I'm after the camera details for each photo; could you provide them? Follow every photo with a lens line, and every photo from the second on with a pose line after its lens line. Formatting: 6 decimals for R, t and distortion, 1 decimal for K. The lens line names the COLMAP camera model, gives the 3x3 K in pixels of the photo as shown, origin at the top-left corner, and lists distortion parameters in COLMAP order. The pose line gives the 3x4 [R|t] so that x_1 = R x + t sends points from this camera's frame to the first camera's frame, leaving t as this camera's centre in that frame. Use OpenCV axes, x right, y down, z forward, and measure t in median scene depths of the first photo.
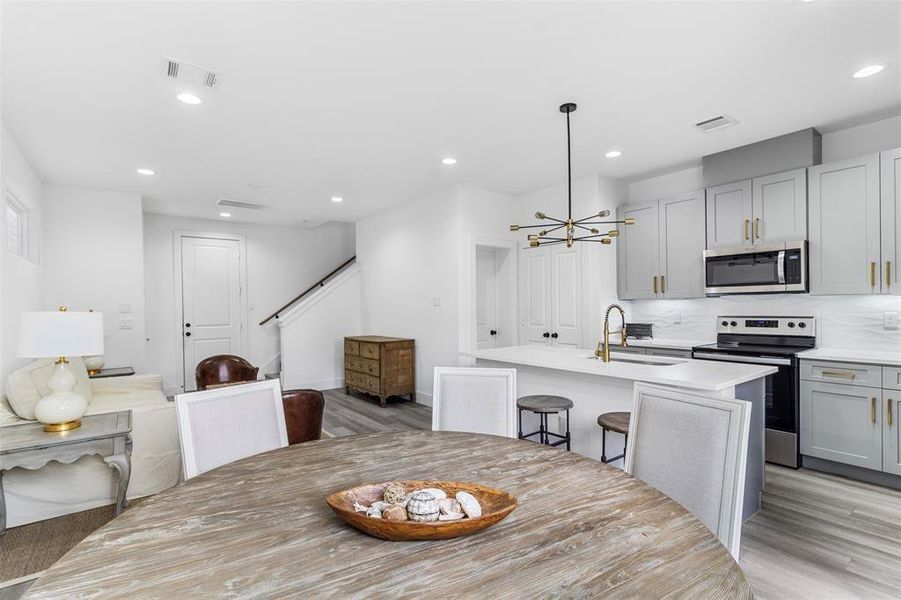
lens RADIAL K [[419.8, 0, 447.4], [0, 419.8, 305.3], [0, 0, 1]] dist [0.001464, -0.000492]
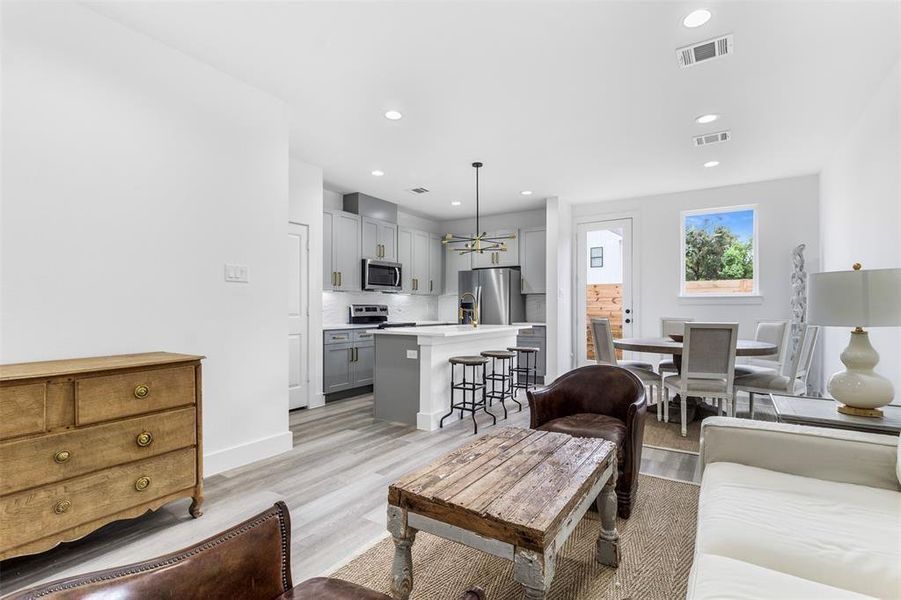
lens RADIAL K [[425.8, 0, 452.5], [0, 425.8, 310.7], [0, 0, 1]] dist [0.002007, 0.000360]
pose [[-0.345686, 0.006312, 0.938329, -0.973648], [0.001877, 0.999980, -0.006035, 0.064651], [-0.938349, -0.000325, -0.345690, 1.384098]]
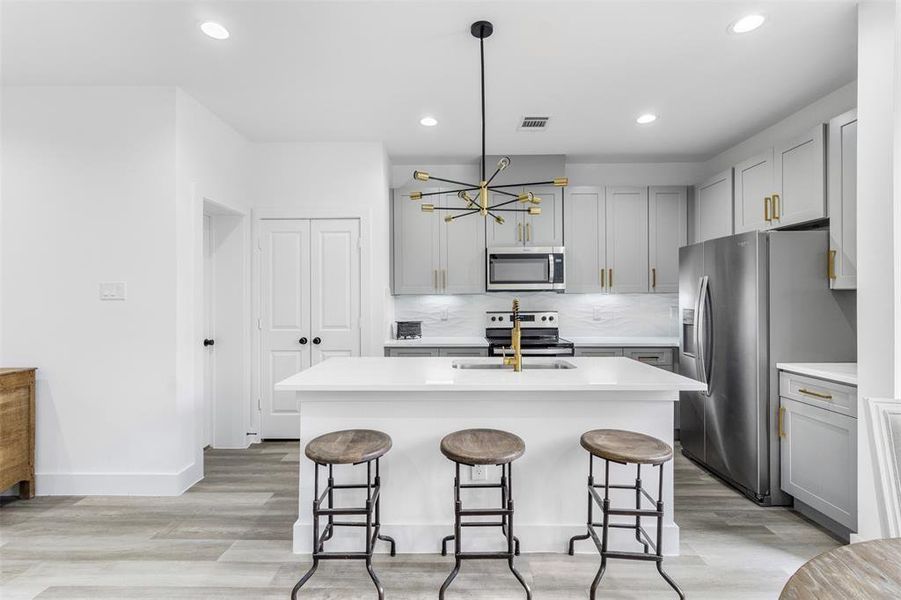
lens RADIAL K [[419.3, 0, 449.6], [0, 419.3, 298.0], [0, 0, 1]] dist [0.001116, 0.000152]
pose [[0.614237, 0.012278, 0.789026, -0.270599], [-0.004815, 0.999919, -0.011812, 0.004821], [-0.789107, 0.003456, 0.614247, 0.509090]]
